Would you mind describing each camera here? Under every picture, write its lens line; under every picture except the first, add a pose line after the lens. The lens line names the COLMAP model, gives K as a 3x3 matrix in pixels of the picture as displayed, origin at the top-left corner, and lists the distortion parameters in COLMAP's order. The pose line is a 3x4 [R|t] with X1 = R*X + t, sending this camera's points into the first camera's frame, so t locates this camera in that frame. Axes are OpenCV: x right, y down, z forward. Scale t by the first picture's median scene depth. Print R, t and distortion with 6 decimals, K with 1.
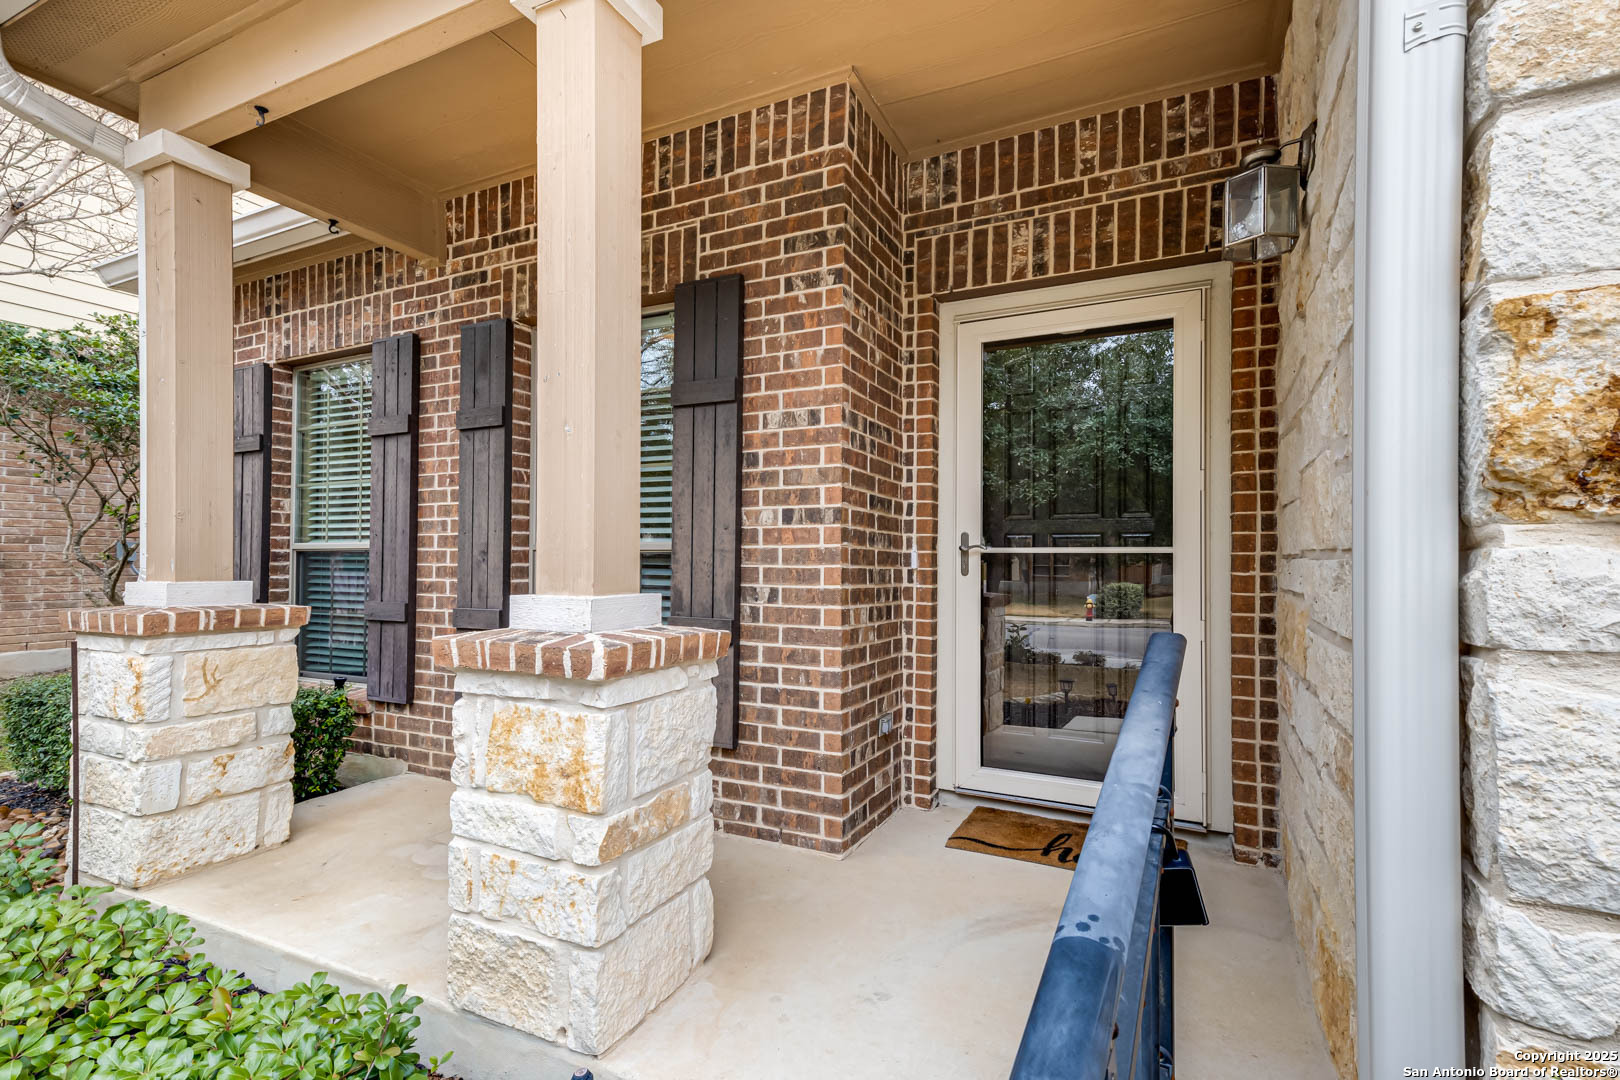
lens RADIAL K [[726.0, 0, 802.4], [0, 726.0, 546.7], [0, 0, 1]] dist [0.027716, 0.000032]
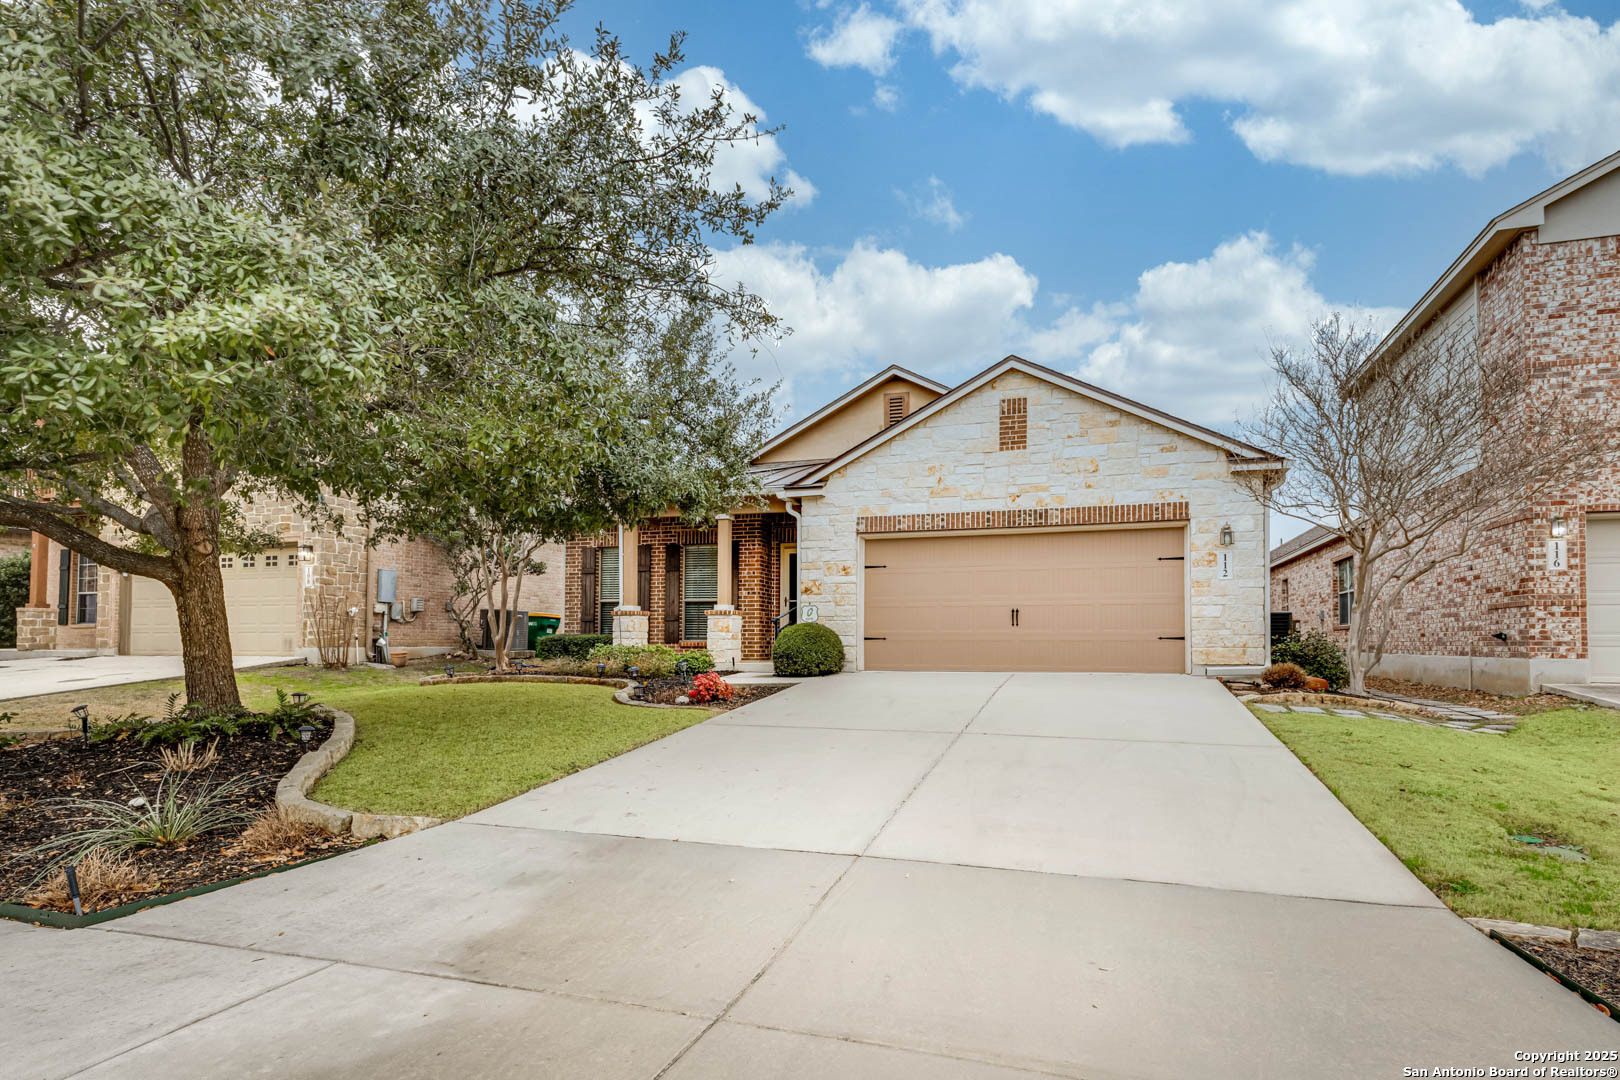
lens RADIAL K [[907.3, 0, 810.0], [0, 907.3, 540.0], [0, 0, 1]] dist [-0.002338, -0.000148]
pose [[0.988769, 0.008814, 0.149193, -0.458515], [0.004459, 0.996075, -0.088402, 0.125527], [-0.149387, 0.088074, 0.984848, -4.465058]]
